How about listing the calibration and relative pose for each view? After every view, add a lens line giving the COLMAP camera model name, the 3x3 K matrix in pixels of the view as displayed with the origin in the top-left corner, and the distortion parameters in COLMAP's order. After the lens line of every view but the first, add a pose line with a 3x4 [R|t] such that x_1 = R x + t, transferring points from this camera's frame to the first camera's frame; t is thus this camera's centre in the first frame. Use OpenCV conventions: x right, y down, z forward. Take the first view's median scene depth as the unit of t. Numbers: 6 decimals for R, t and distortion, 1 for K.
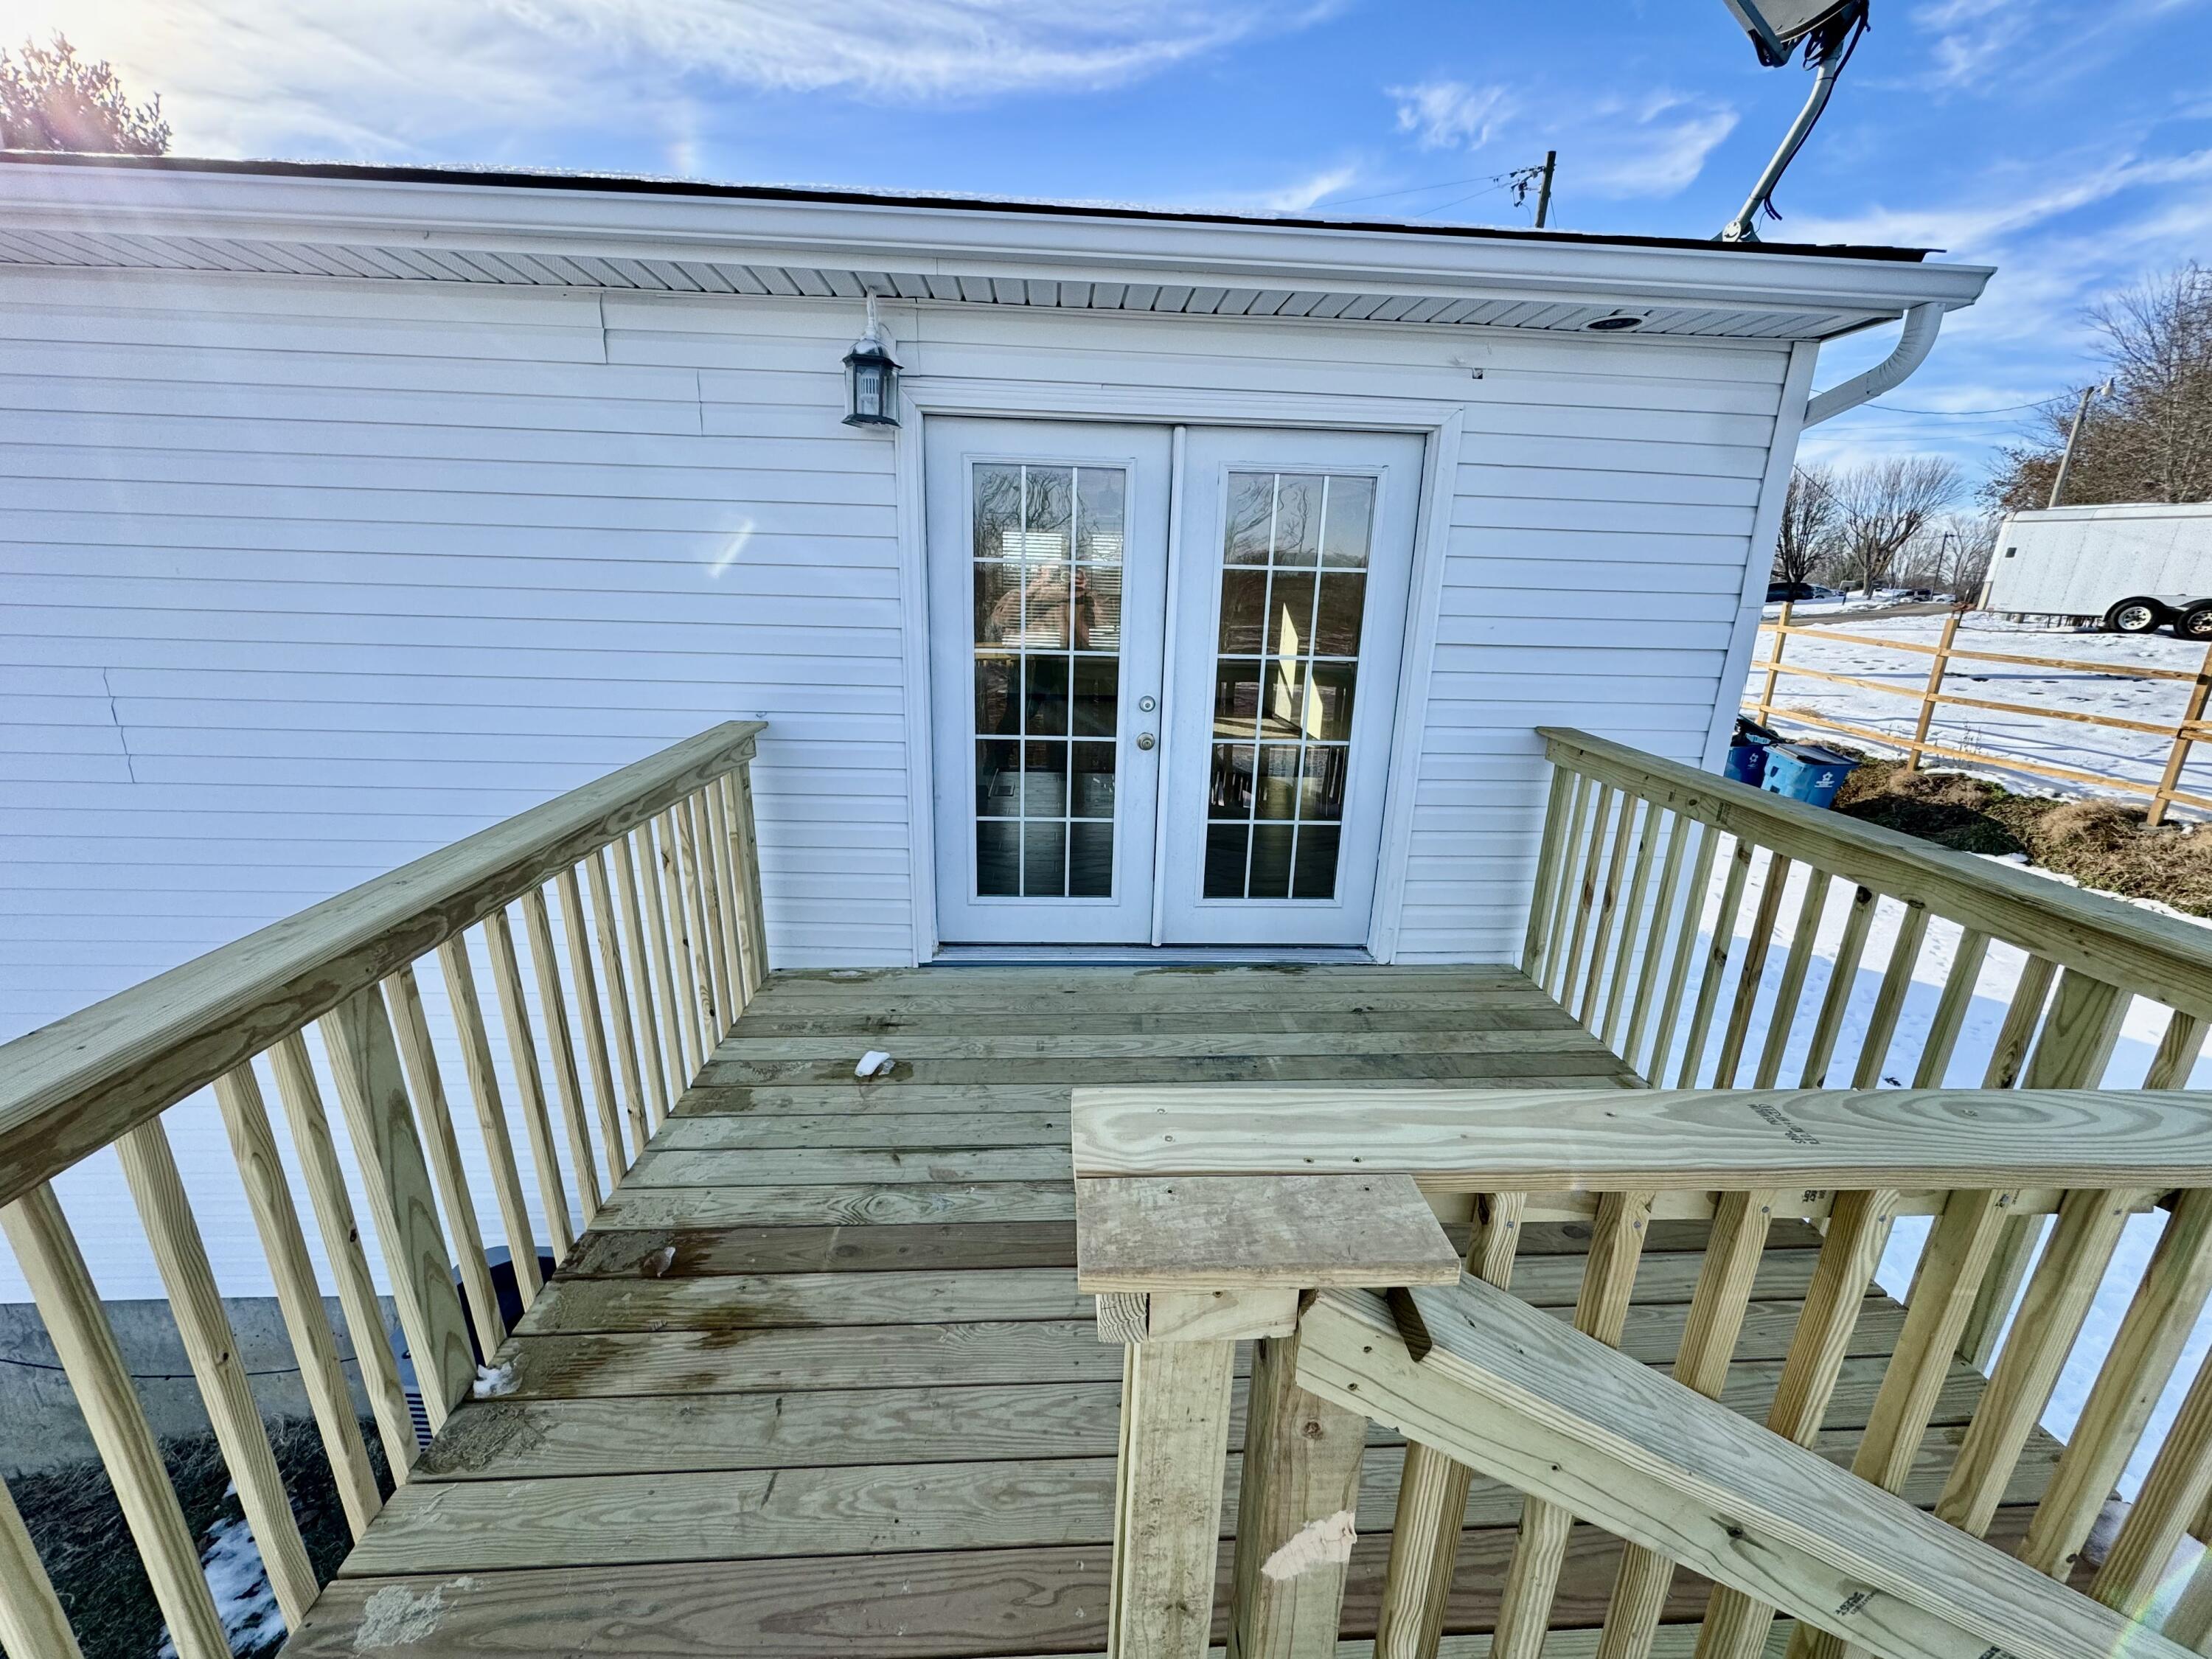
lens RADIAL K [[879.0, 0, 1104.4], [0, 879.0, 831.2], [0, 0, 1]] dist [-0.002339, 0.000199]
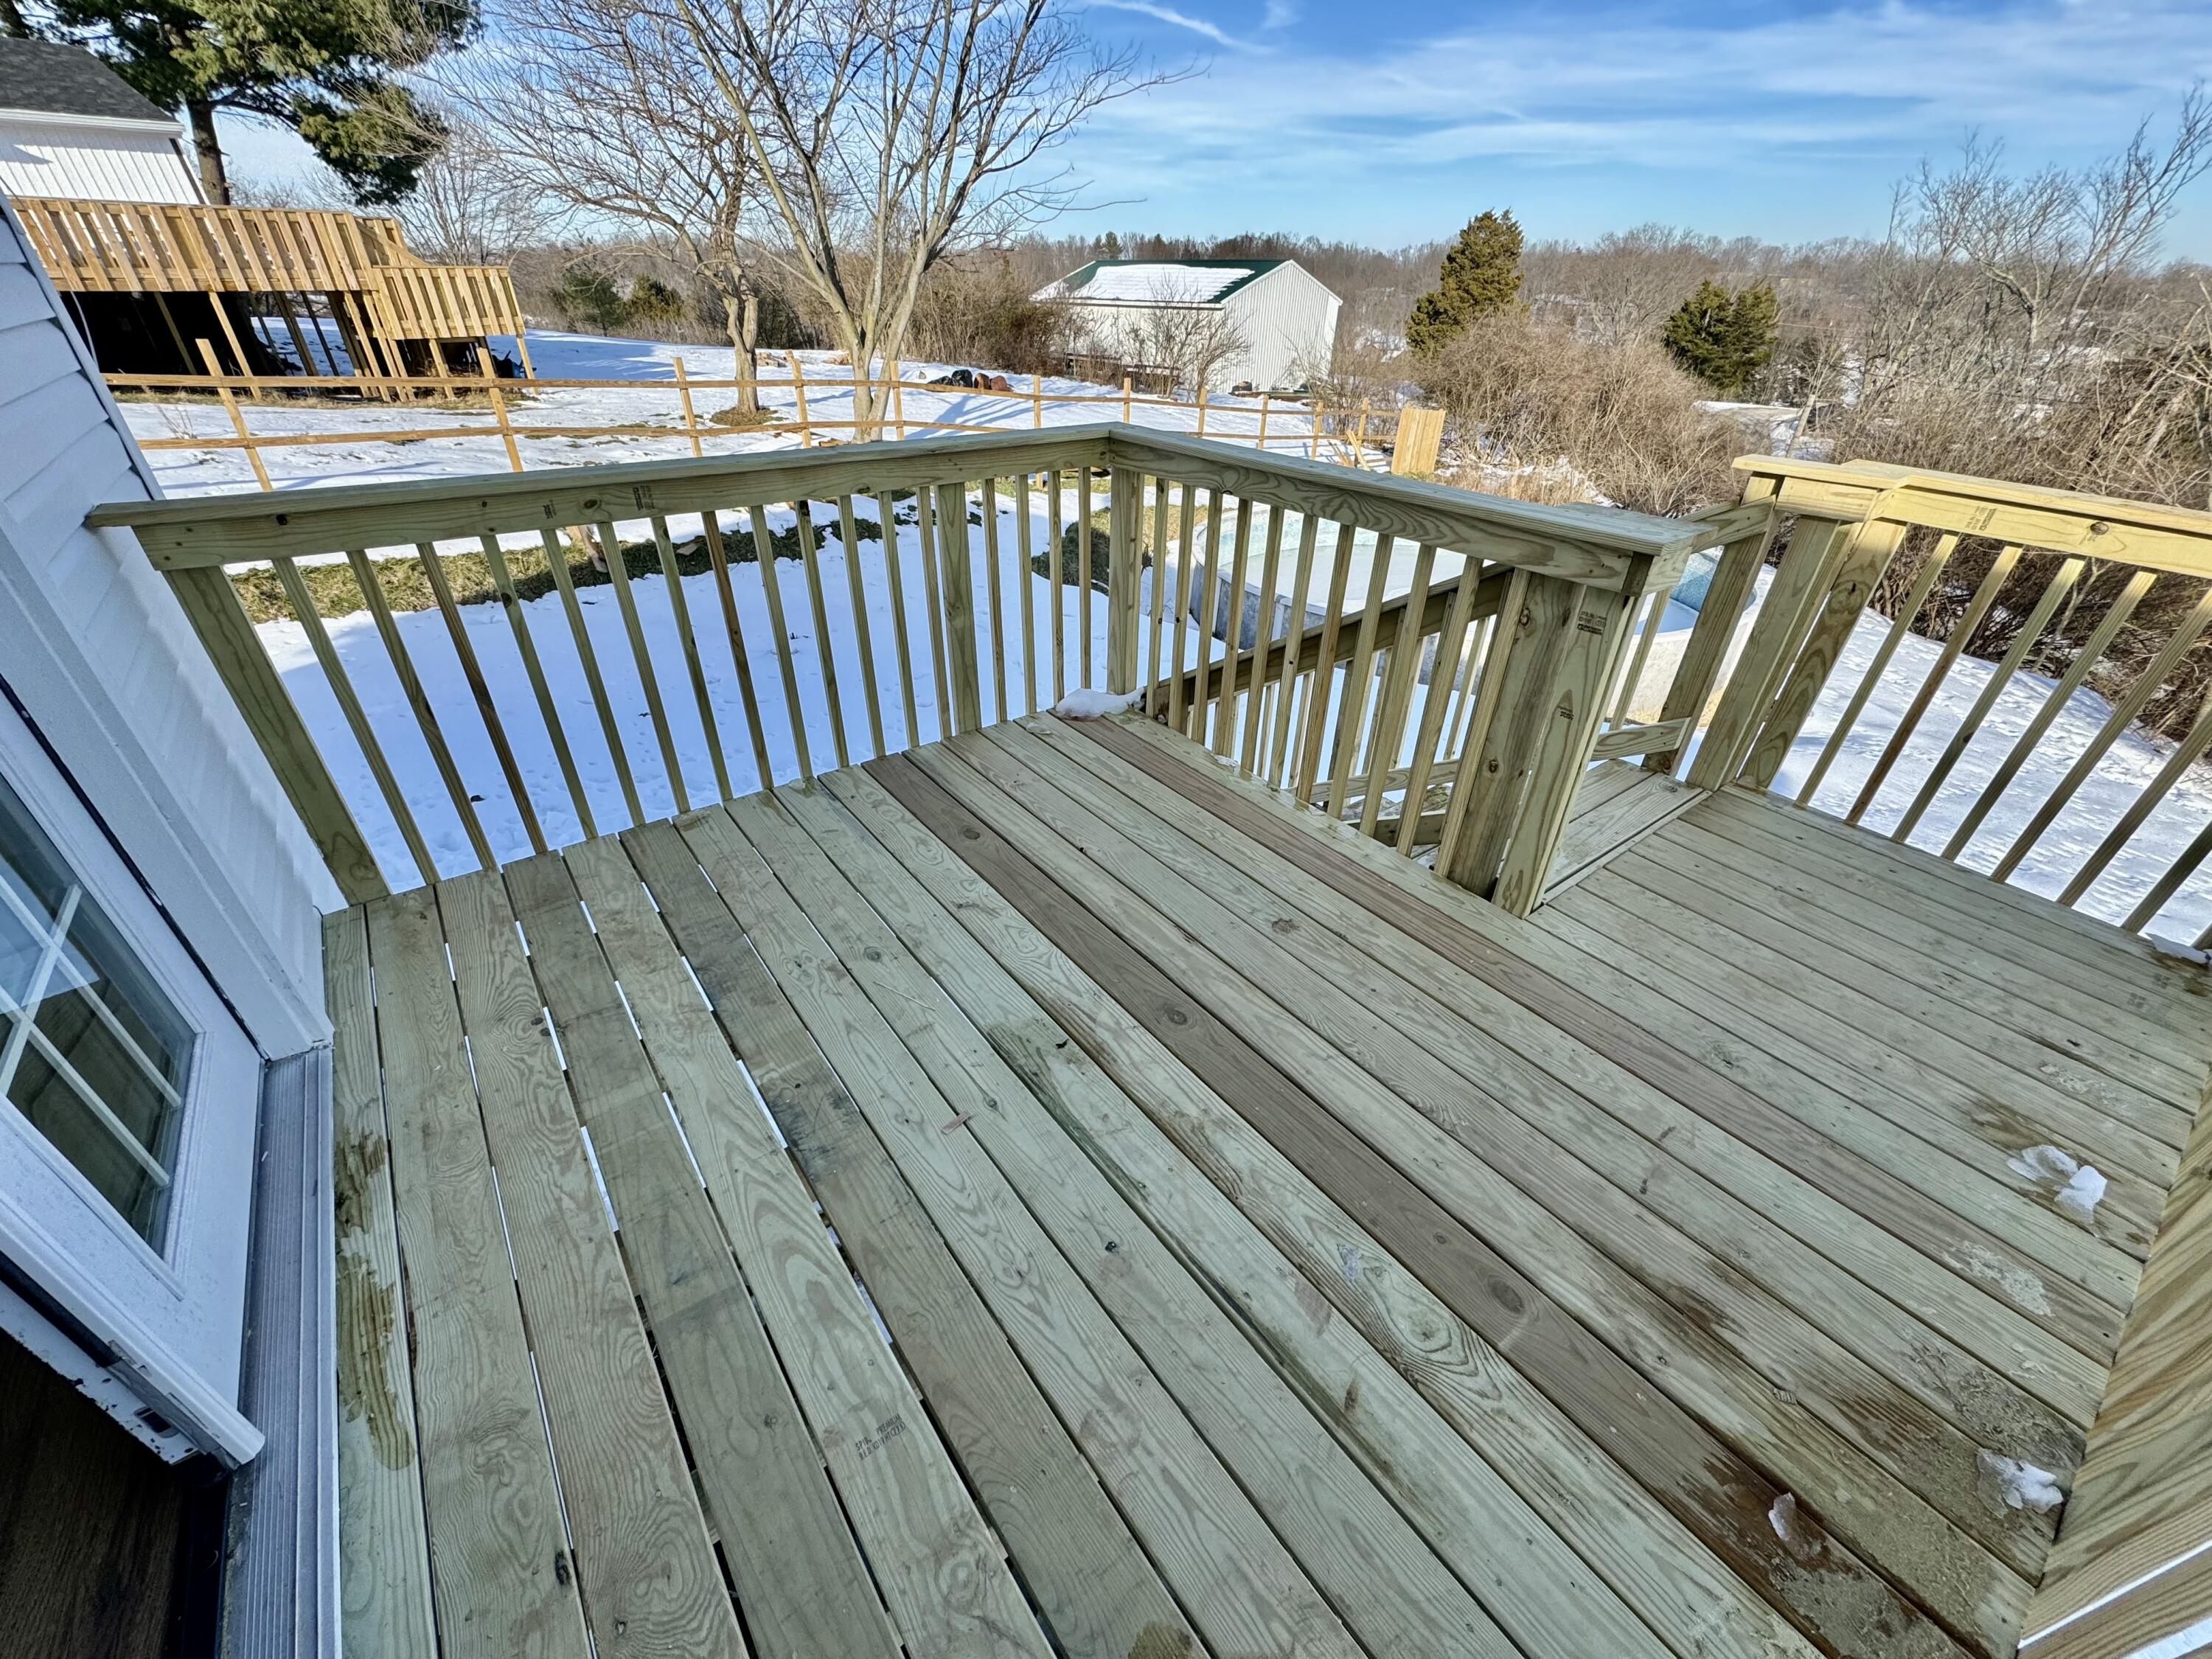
lens RADIAL K [[879.0, 0, 1104.4], [0, 879.0, 831.2], [0, 0, 1]] dist [-0.002339, 0.000199]
pose [[-0.563346, -0.473980, 0.676746, -0.420778], [0.204198, 0.713804, 0.669916, -0.345898], [-0.800590, 0.515585, -0.305332, 1.313053]]
